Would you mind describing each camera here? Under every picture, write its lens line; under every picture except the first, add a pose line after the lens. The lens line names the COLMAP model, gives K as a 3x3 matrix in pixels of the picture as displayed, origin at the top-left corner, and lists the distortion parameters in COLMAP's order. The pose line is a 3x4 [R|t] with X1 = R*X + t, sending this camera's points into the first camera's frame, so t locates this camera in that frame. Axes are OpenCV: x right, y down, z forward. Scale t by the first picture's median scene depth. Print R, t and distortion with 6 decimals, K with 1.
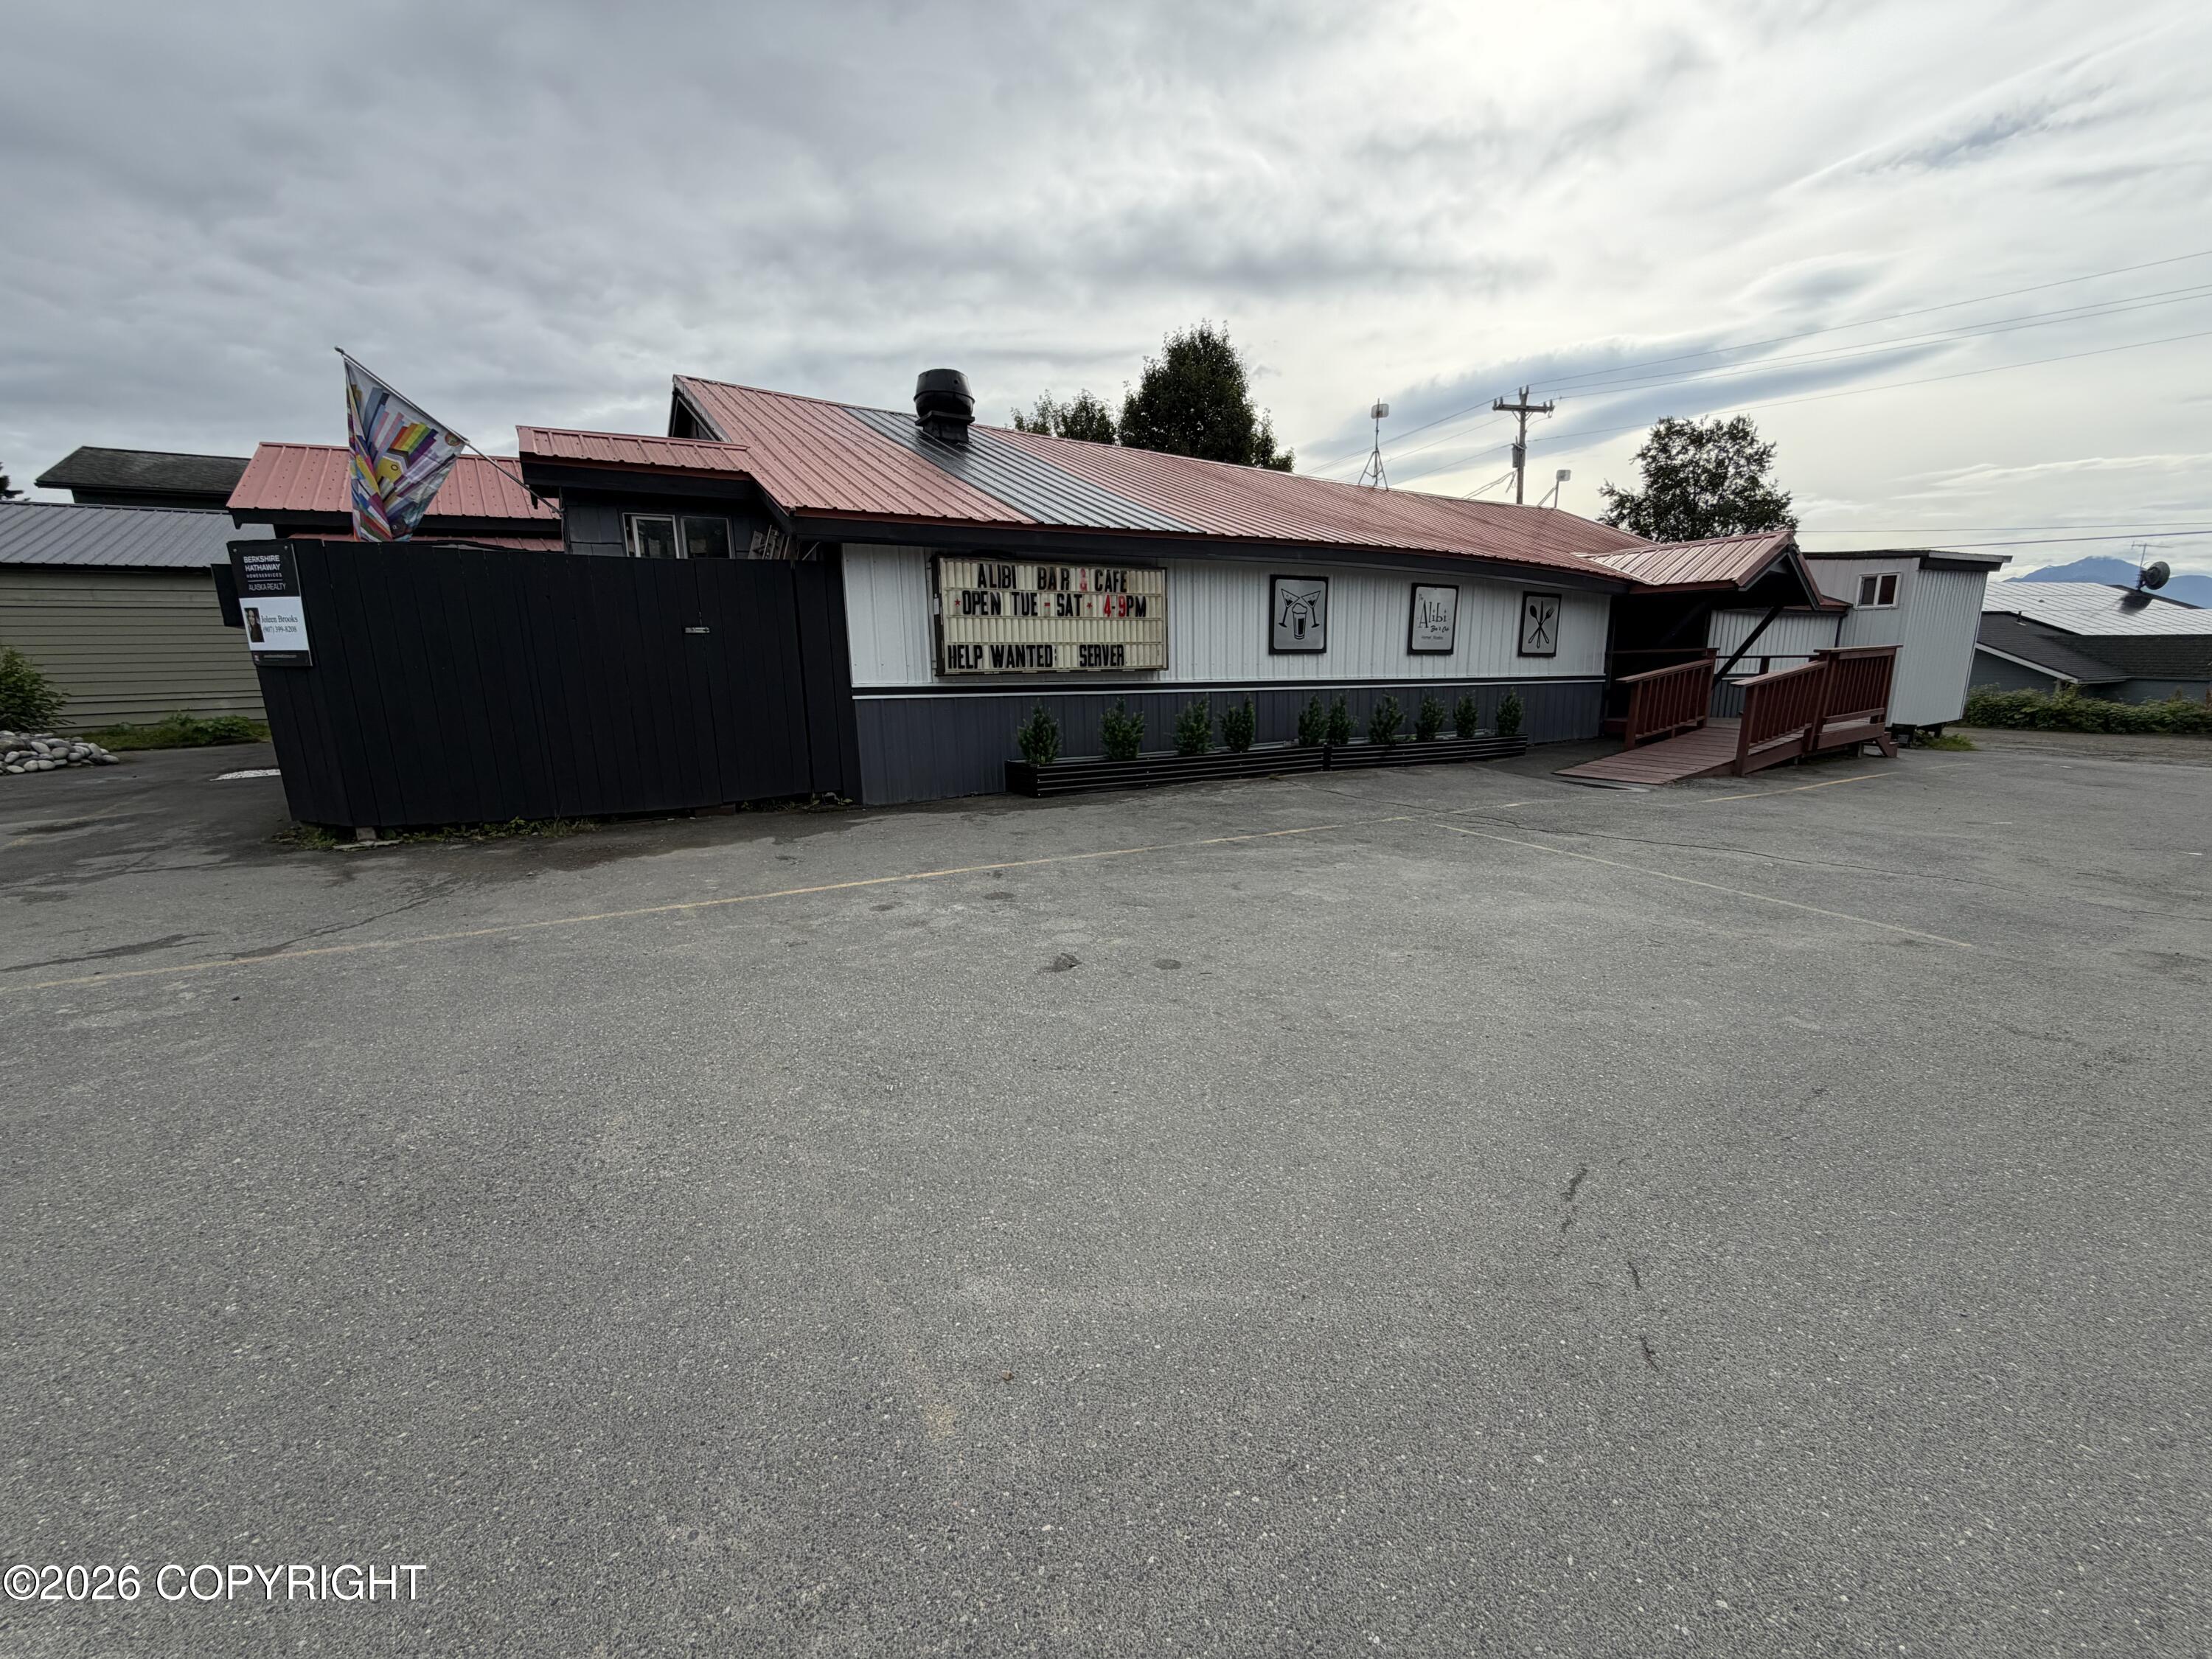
lens RADIAL K [[873.8, 0, 1105.7], [0, 873.8, 835.6], [0, 0, 1]] dist [0.000267, 0.000191]
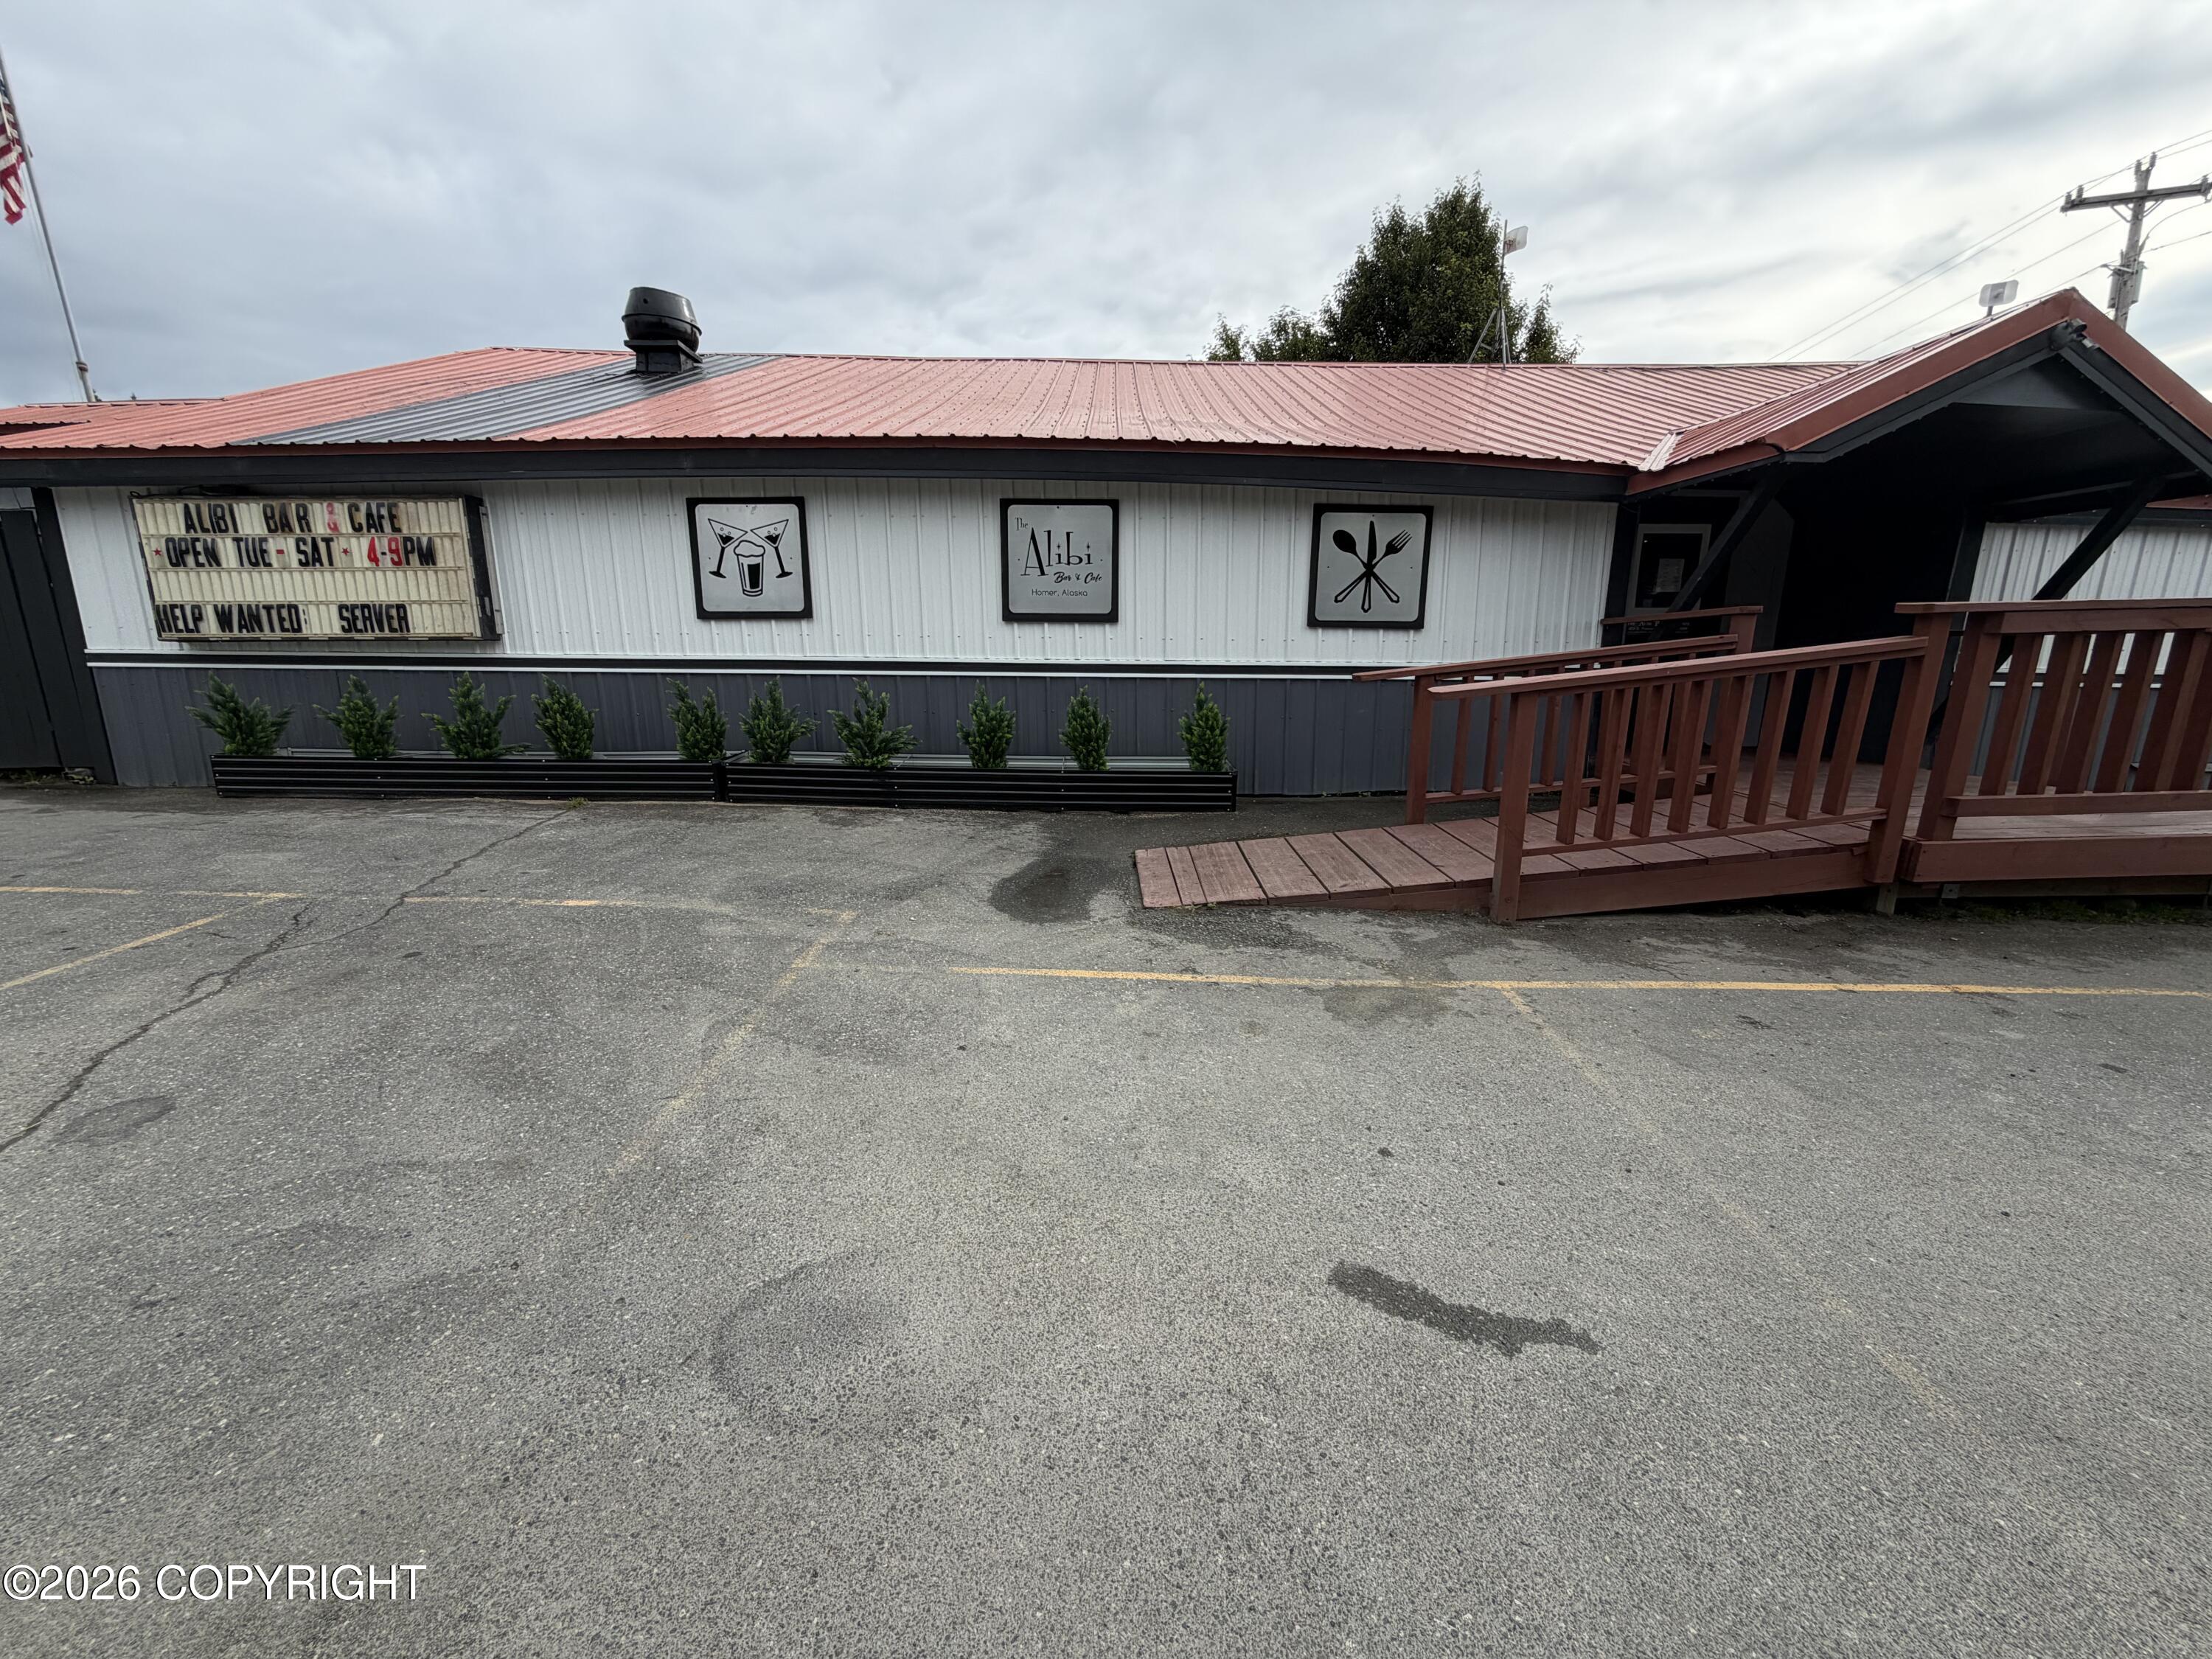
lens RADIAL K [[873.8, 0, 1102.2], [0, 873.8, 831.9], [0, 0, 1]] dist [0.000267, 0.000191]
pose [[0.850741, 0.121735, -0.511293, 0.954358], [-0.112434, 0.992440, 0.049213, -0.132806], [0.513418, 0.015620, 0.857996, 0.687745]]
